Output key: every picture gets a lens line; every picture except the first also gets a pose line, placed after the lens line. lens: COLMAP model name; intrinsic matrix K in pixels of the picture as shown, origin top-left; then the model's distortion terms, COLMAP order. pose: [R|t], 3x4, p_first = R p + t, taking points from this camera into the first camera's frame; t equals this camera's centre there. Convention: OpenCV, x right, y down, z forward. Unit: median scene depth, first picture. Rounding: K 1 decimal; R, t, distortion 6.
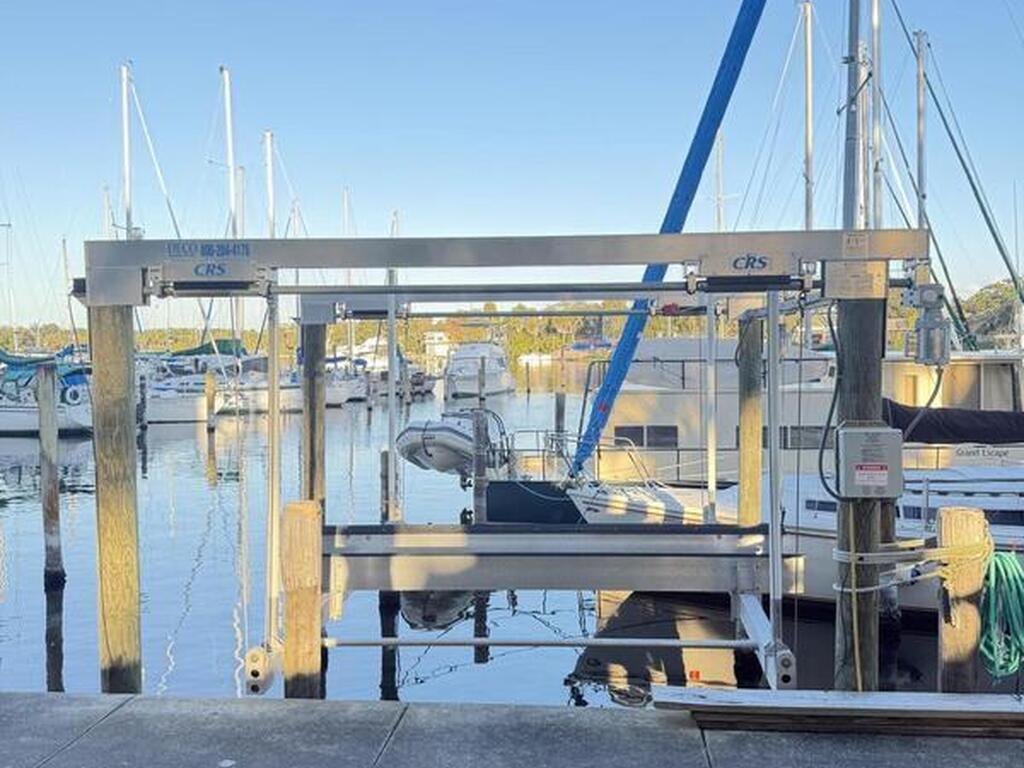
lens RADIAL K [[953.4, 0, 560.9], [0, 953.4, 382.6], [0, 0, 1]] dist [0.026867, 0.008782]
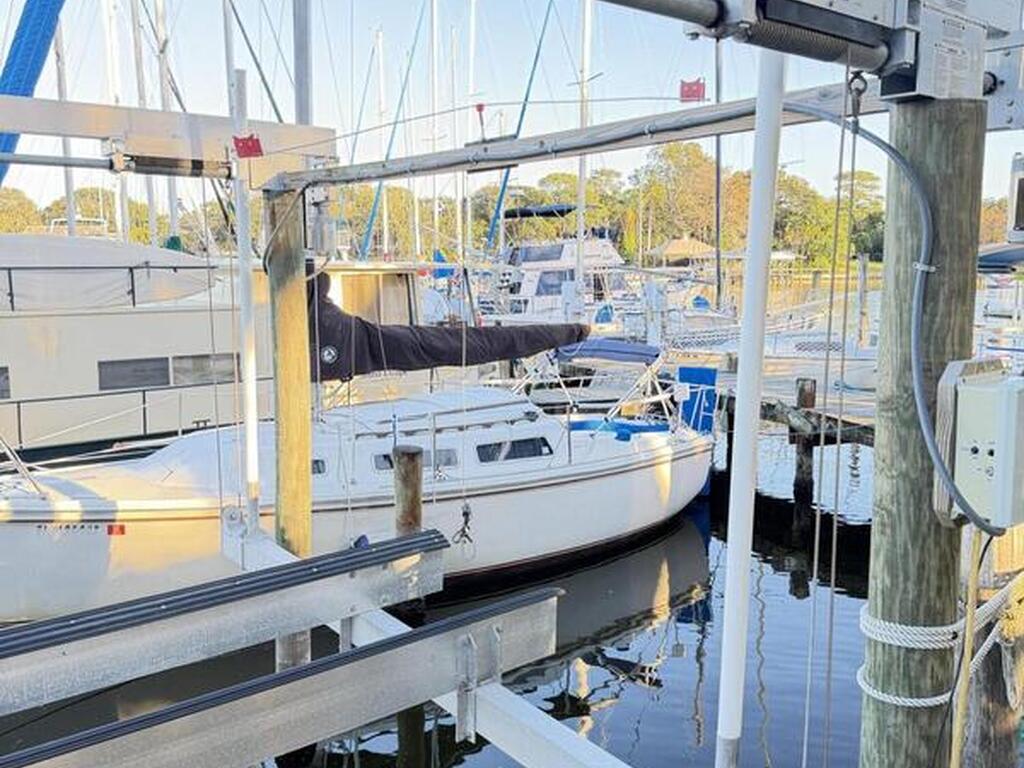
lens RADIAL K [[910.4, 0, 518.2], [0, 910.4, 382.3], [0, 0, 1]] dist [0.135096, -0.259530]
pose [[0.737391, -0.081159, 0.670572, -0.066060], [0.020337, 0.994973, 0.098057, 0.000328], [-0.675159, -0.058669, 0.735335, 0.350252]]
